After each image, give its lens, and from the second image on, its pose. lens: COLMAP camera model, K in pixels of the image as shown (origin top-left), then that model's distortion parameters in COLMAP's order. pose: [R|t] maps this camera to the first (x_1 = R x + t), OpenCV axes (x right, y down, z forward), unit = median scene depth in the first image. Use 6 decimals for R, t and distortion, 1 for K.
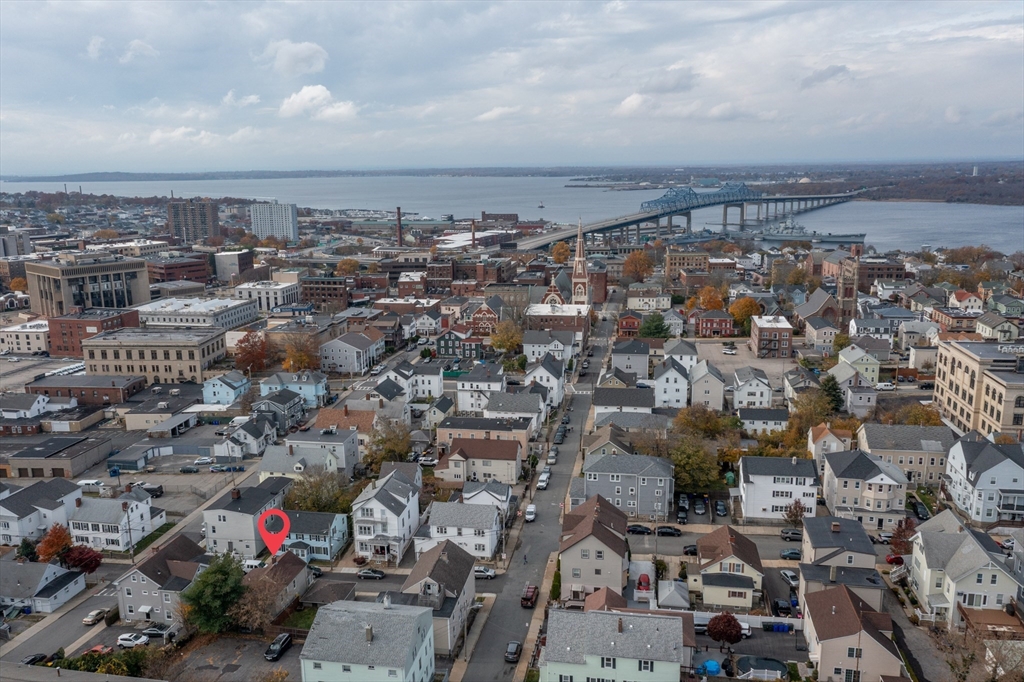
lens RADIAL K [[814.2, 0, 504.6], [0, 814.2, 335.6], [0, 0, 1]] dist [0.002566, 0.008833]
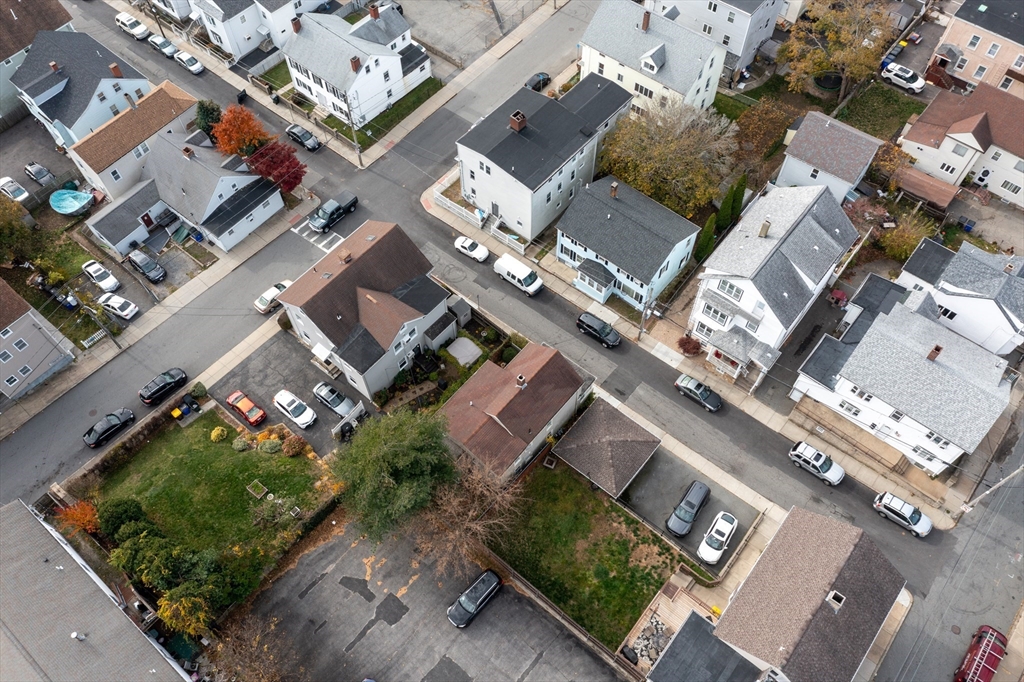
lens RADIAL K [[814.2, 0, 504.6], [0, 814.2, 335.6], [0, 0, 1]] dist [0.002566, 0.008833]
pose [[0.875031, 0.412686, -0.253004, -0.113681], [-0.098795, 0.663914, 0.741254, -0.089261], [0.473878, -0.623625, 0.621717, 0.456458]]
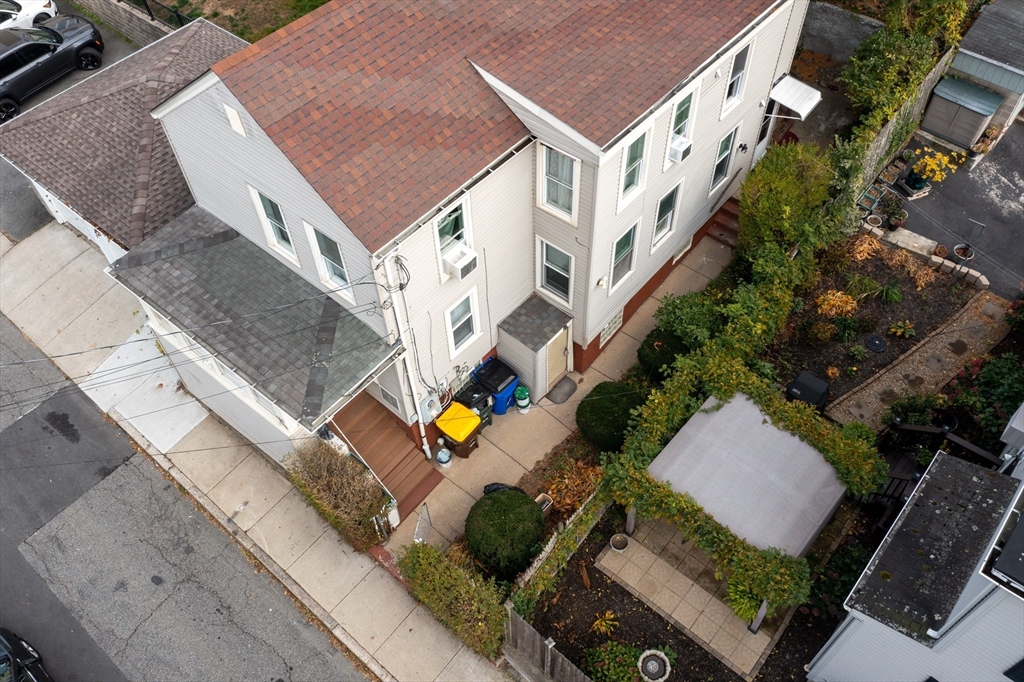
lens RADIAL K [[805.6, 0, 511.5], [0, 805.6, 336.2], [0, 0, 1]] dist [0.003045, 0.009864]
pose [[-0.875363, -0.351727, 0.331703, -0.224018], [0.142696, 0.467564, 0.872365, 0.126816], [-0.461927, 0.810969, -0.359099, 0.703222]]
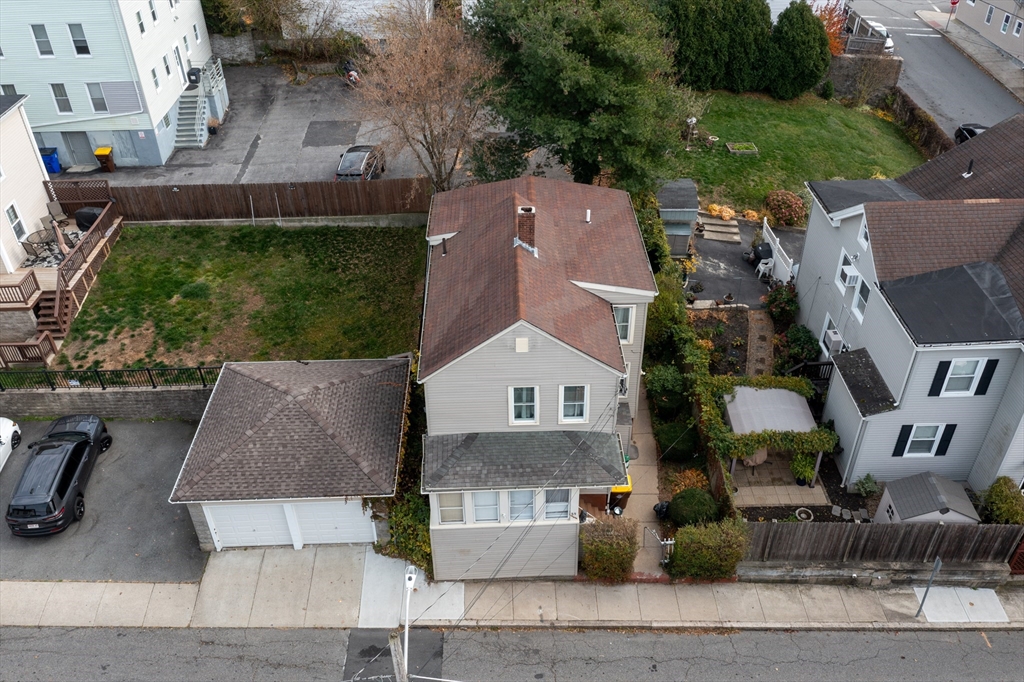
lens RADIAL K [[842.4, 0, 509.7], [0, 842.4, 336.7], [0, 0, 1]] dist [-0.002939, 0.020306]
pose [[-0.976149, 0.147397, -0.159397, -0.157732], [-0.019667, 0.671149, 0.741062, 0.081759], [0.216209, 0.726522, -0.652242, 0.753366]]
